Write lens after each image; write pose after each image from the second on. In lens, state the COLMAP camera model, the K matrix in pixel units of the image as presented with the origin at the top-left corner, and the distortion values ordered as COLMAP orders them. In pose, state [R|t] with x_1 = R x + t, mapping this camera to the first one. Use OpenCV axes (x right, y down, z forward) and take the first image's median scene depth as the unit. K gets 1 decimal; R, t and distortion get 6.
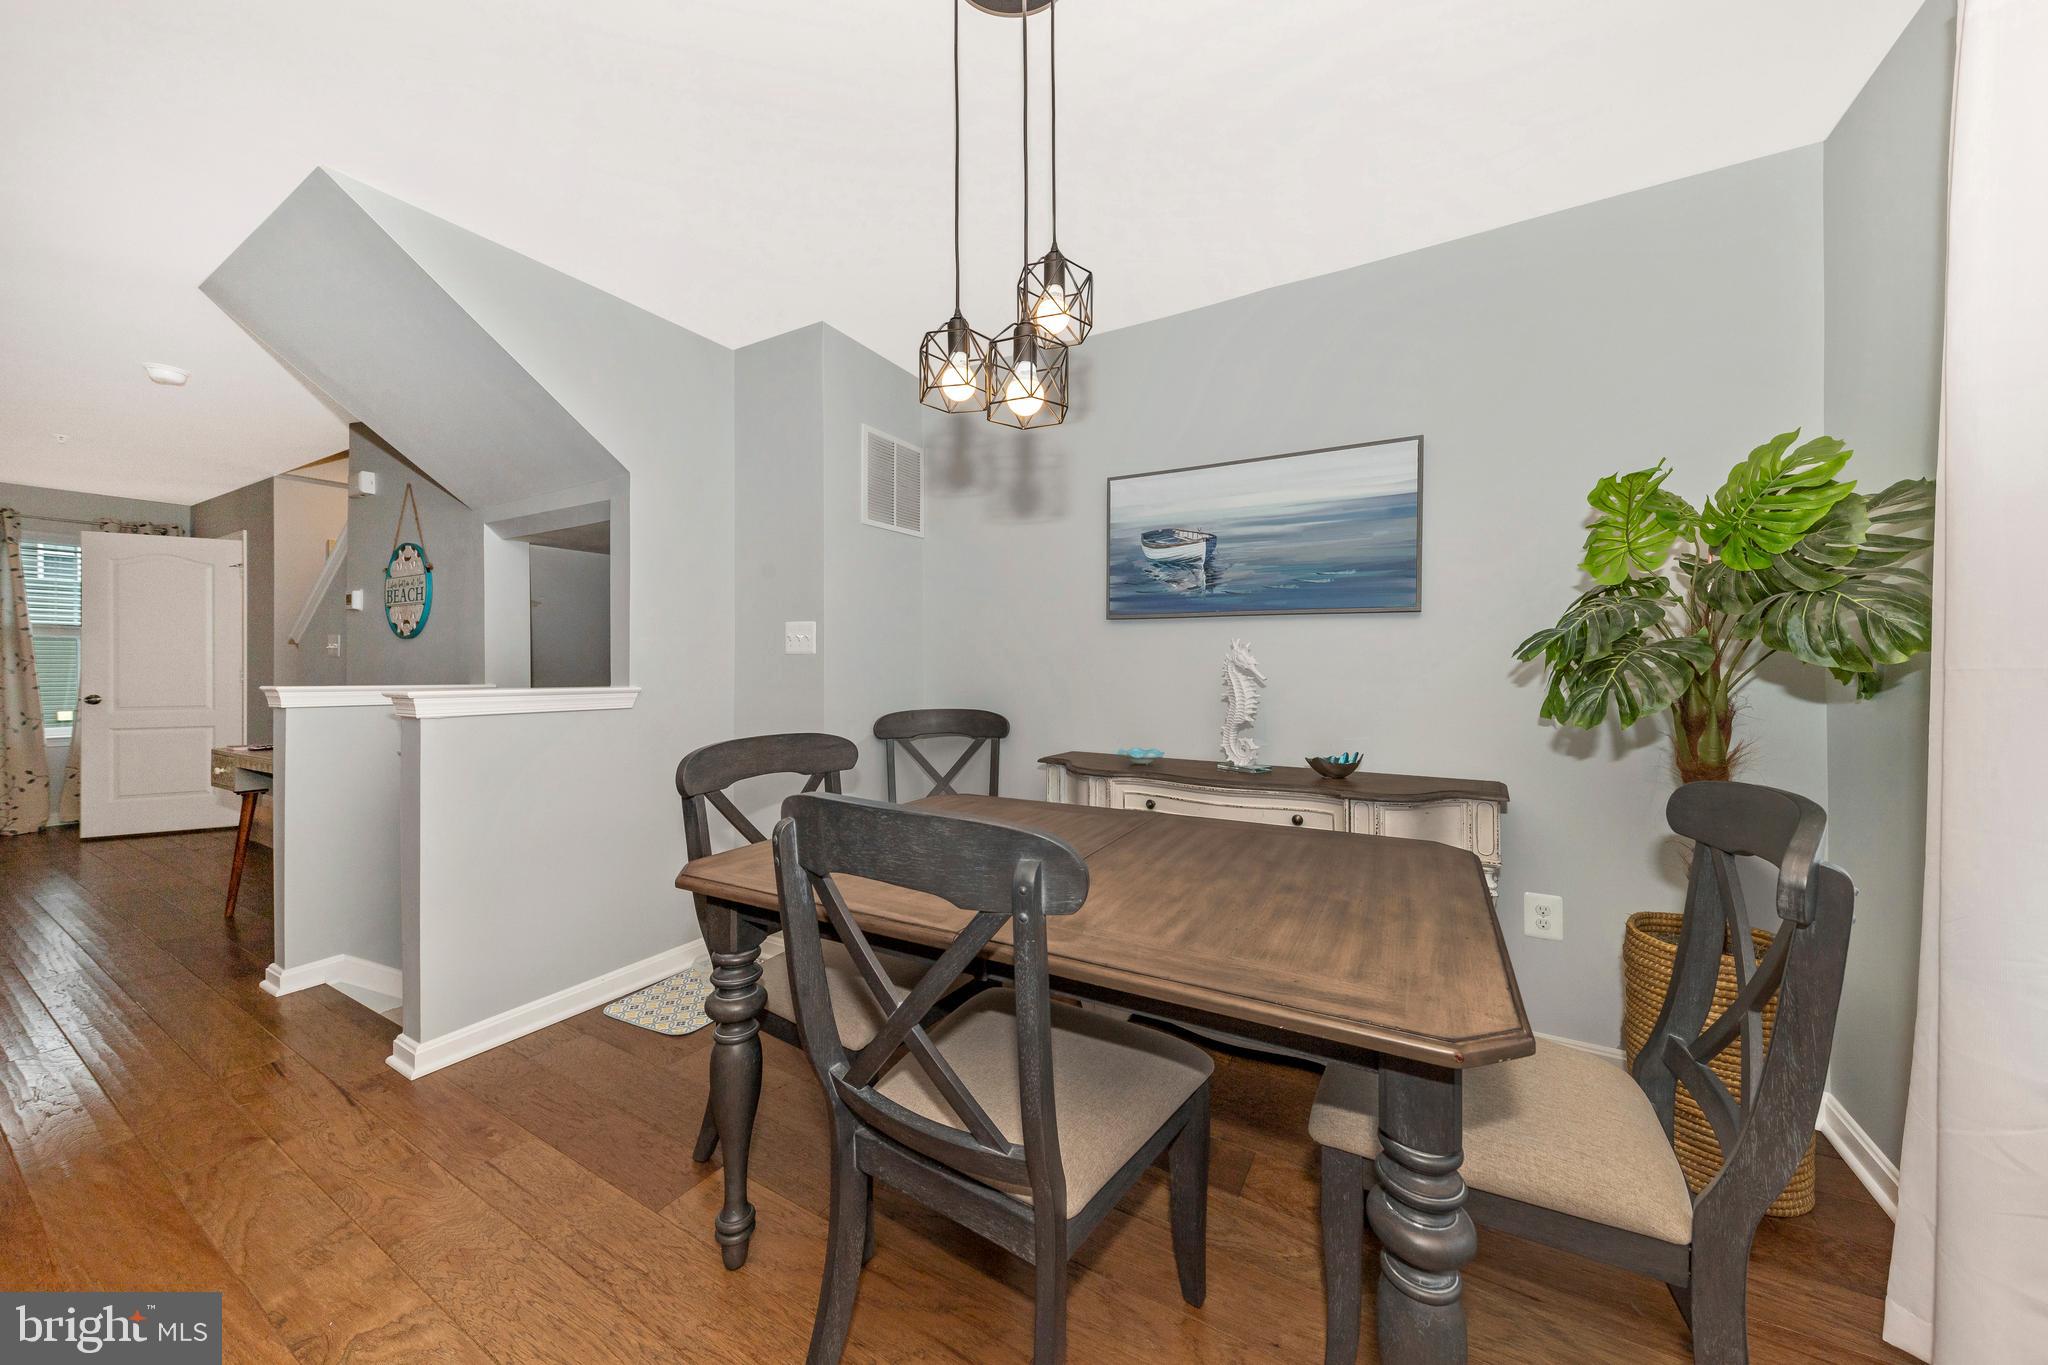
lens RADIAL K [[731.2, 0, 1009.4], [0, 731.2, 669.2], [0, 0, 1]] dist [0.014975, -0.000015]
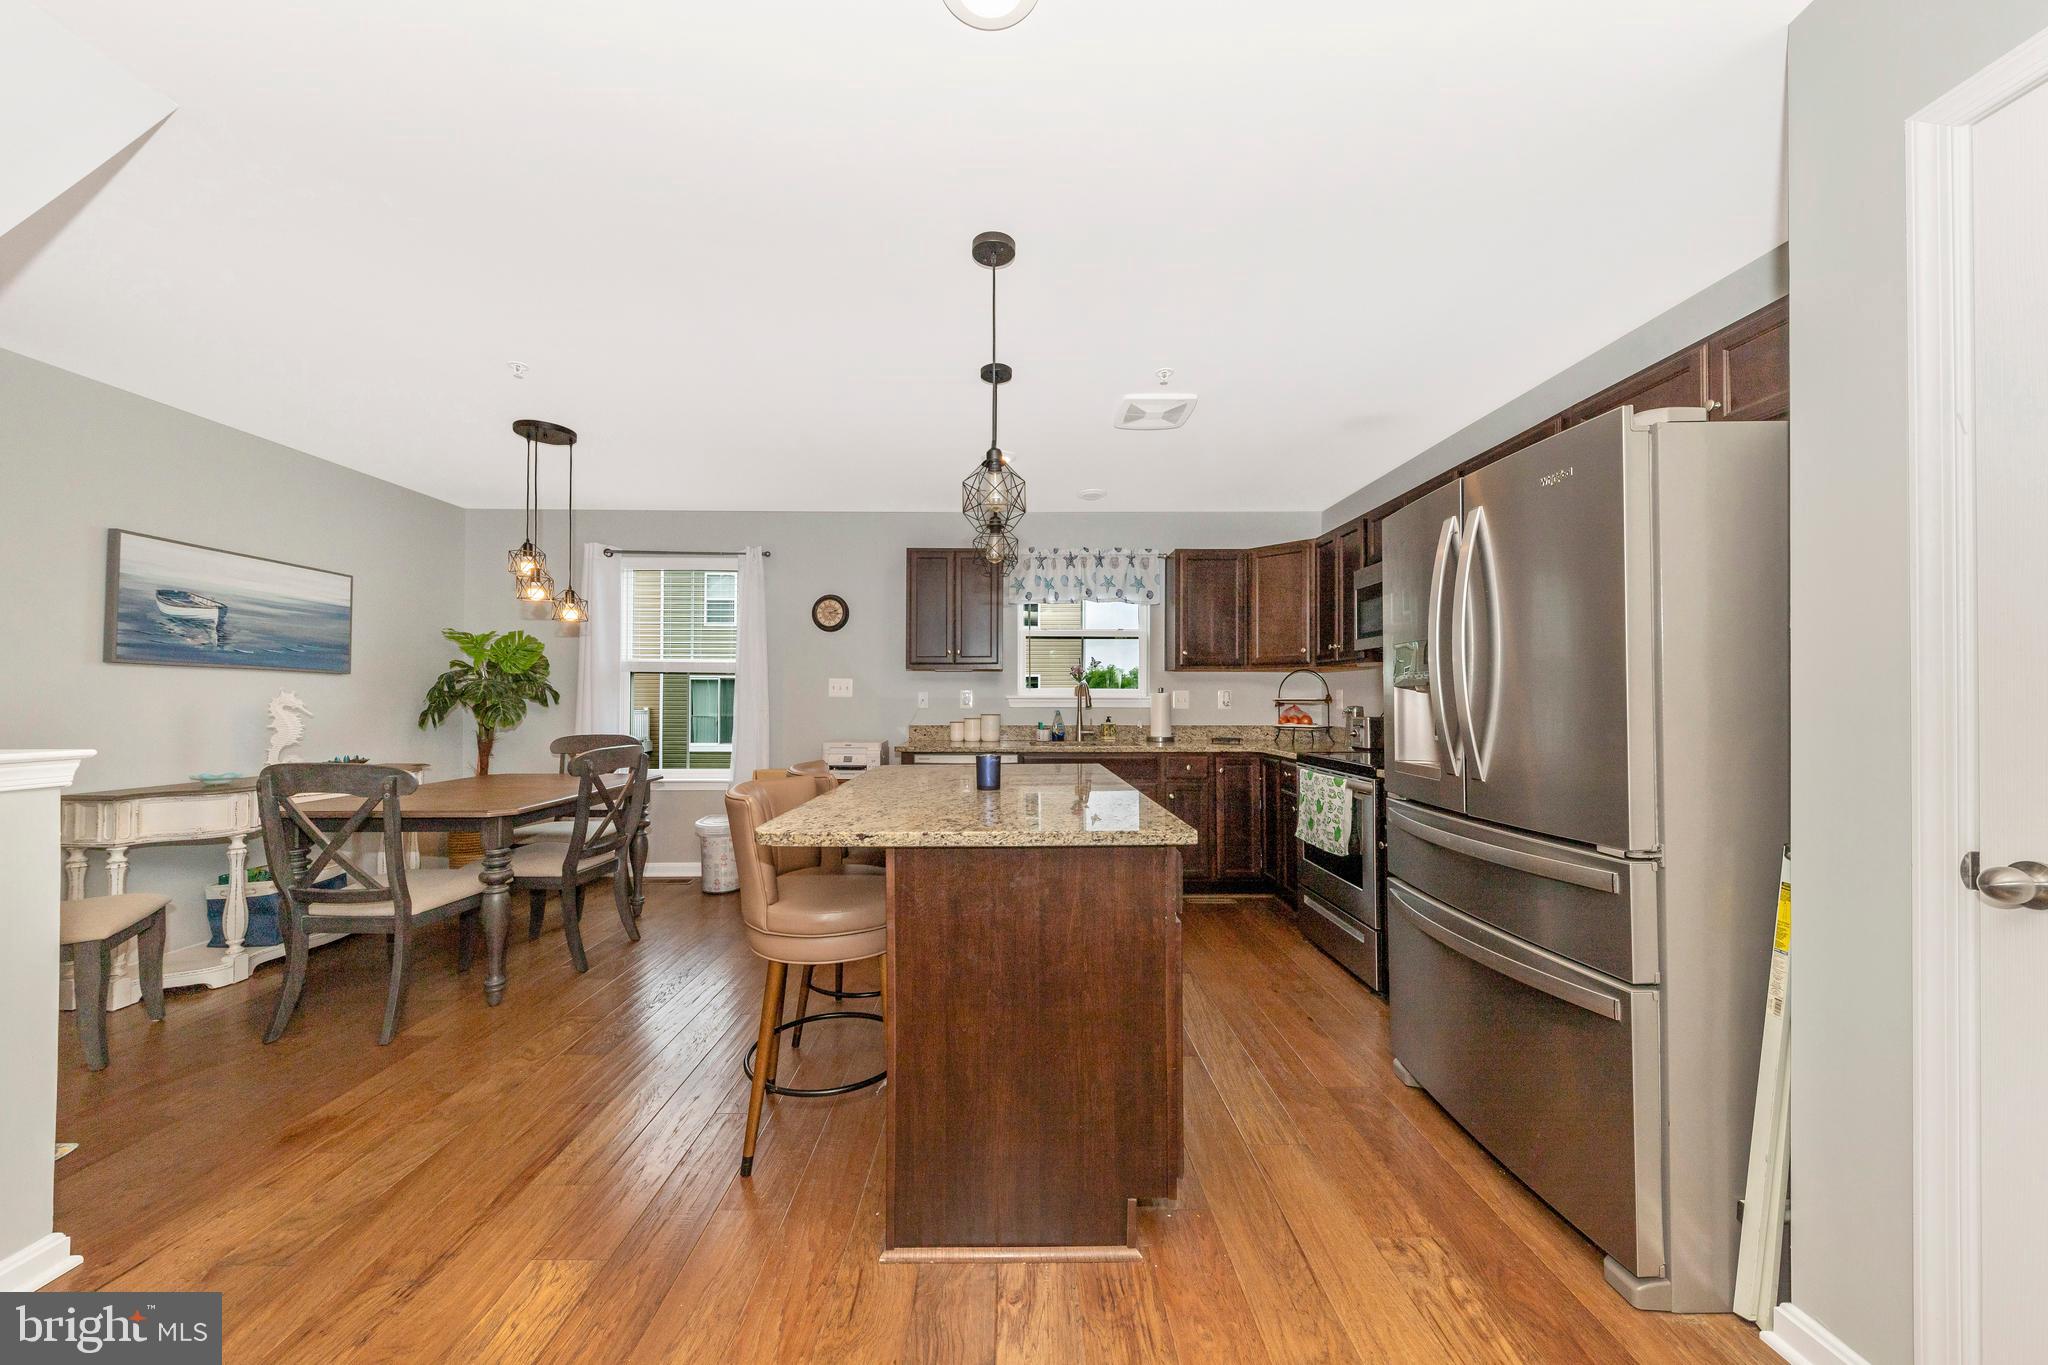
lens RADIAL K [[743.9, 0, 1034.6], [0, 743.9, 678.0], [0, 0, 1]] dist [0.001385, 0.000115]
pose [[-0.534627, 0.024495, 0.844733, -1.752634], [-0.000935, 0.999562, -0.029576, -0.017771], [-0.845088, -0.016602, -0.534370, 0.533851]]
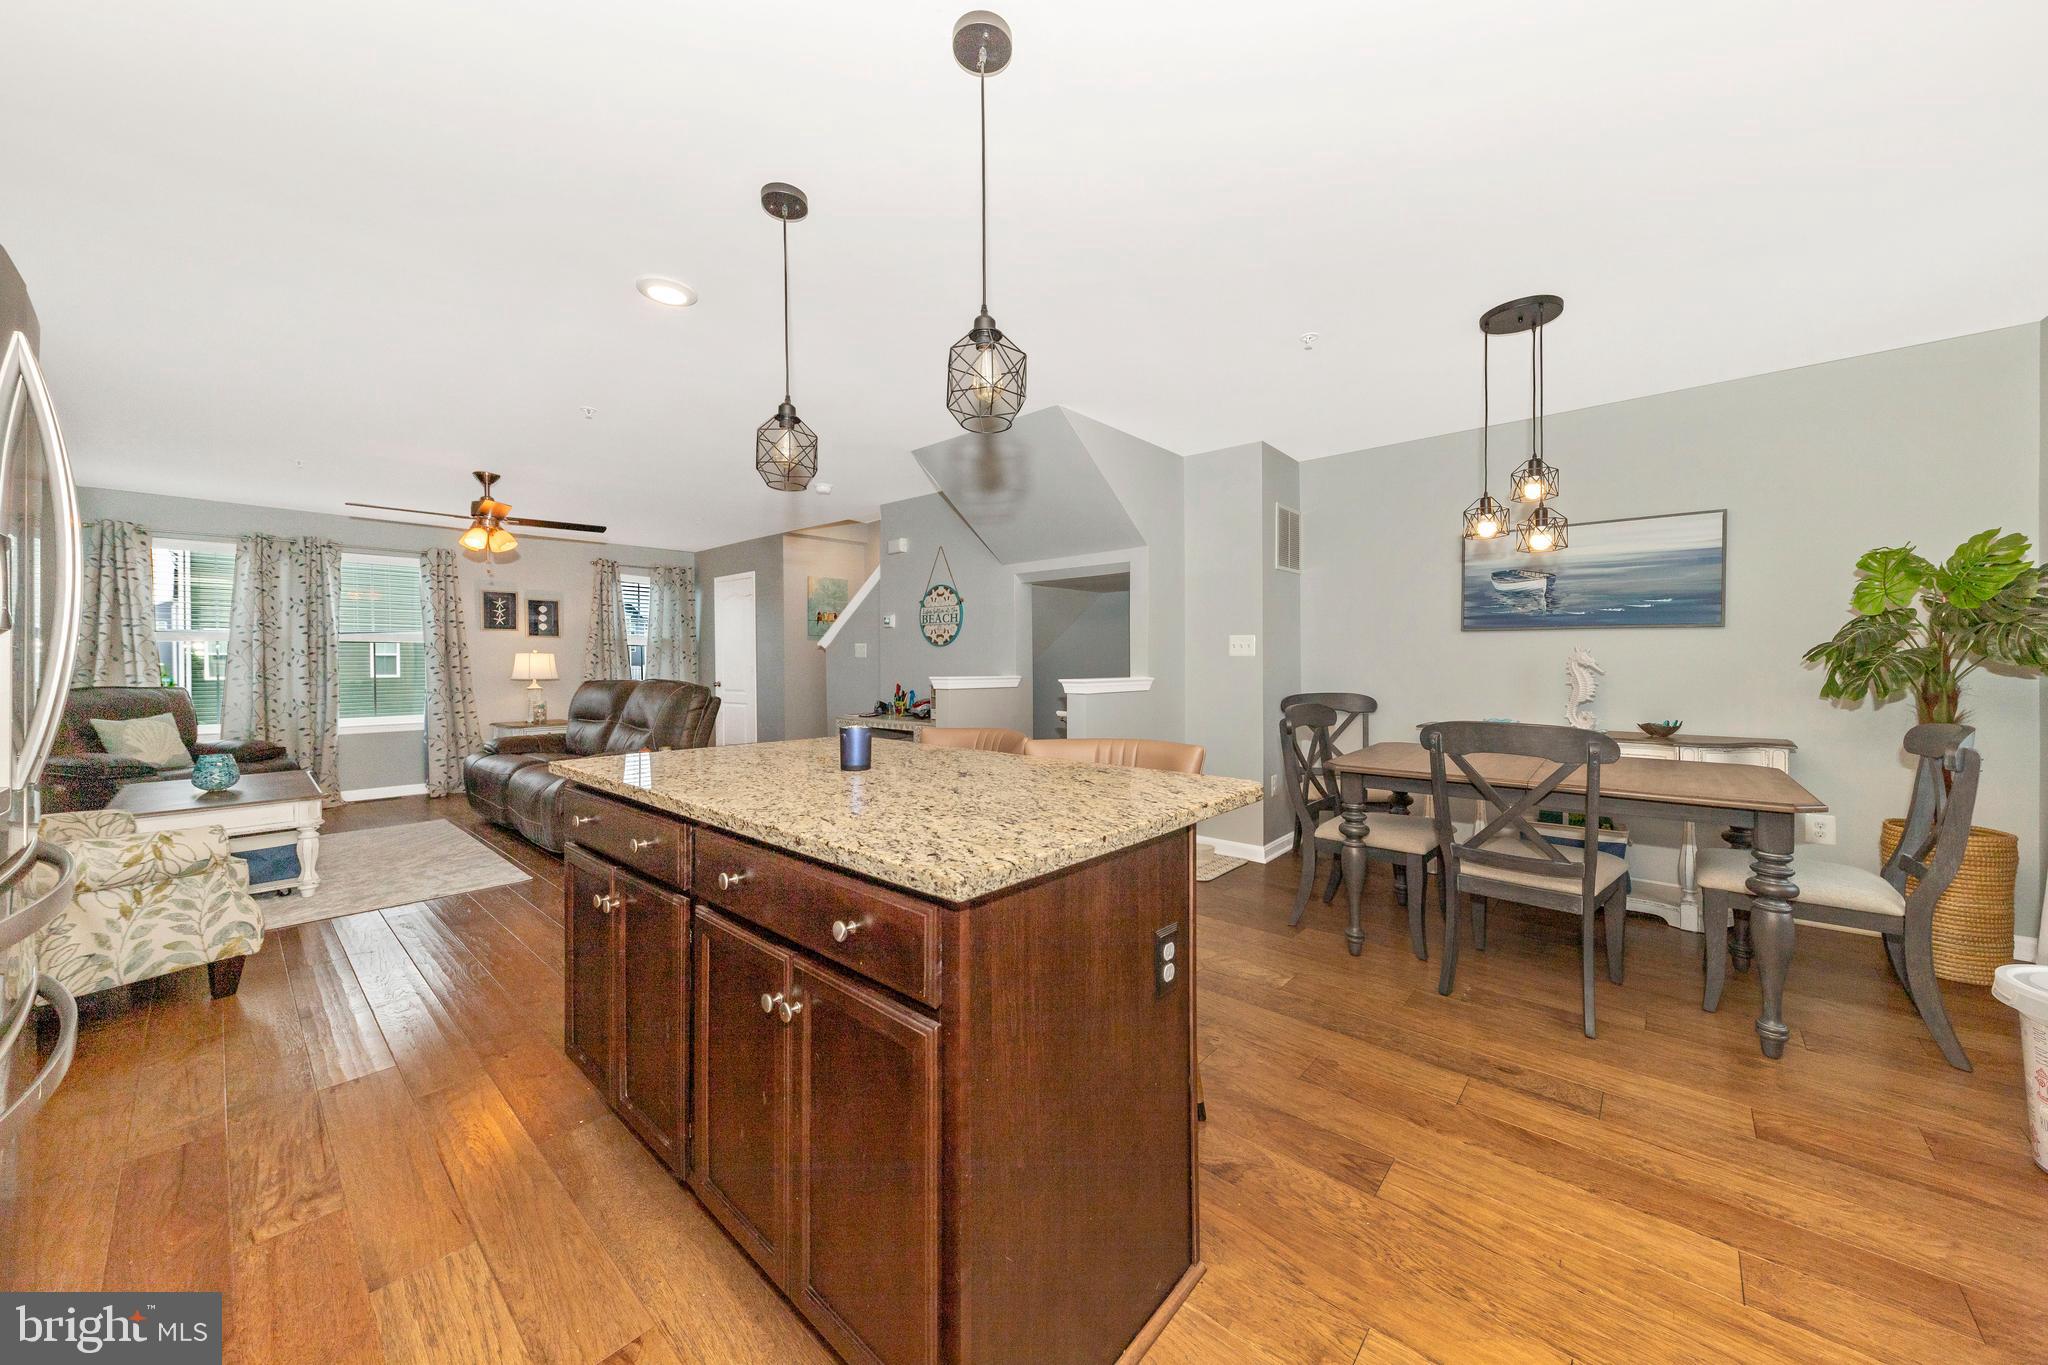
lens RADIAL K [[721.8, 0, 1031.3], [0, 721.8, 674.3], [0, 0, 1]] dist [0.026323, -0.006939]
pose [[0.983967, -0.001419, -0.178343, -0.536334], [0.004641, 0.999833, 0.017651, -0.014024], [0.178288, -0.018196, 0.983810, -0.693579]]
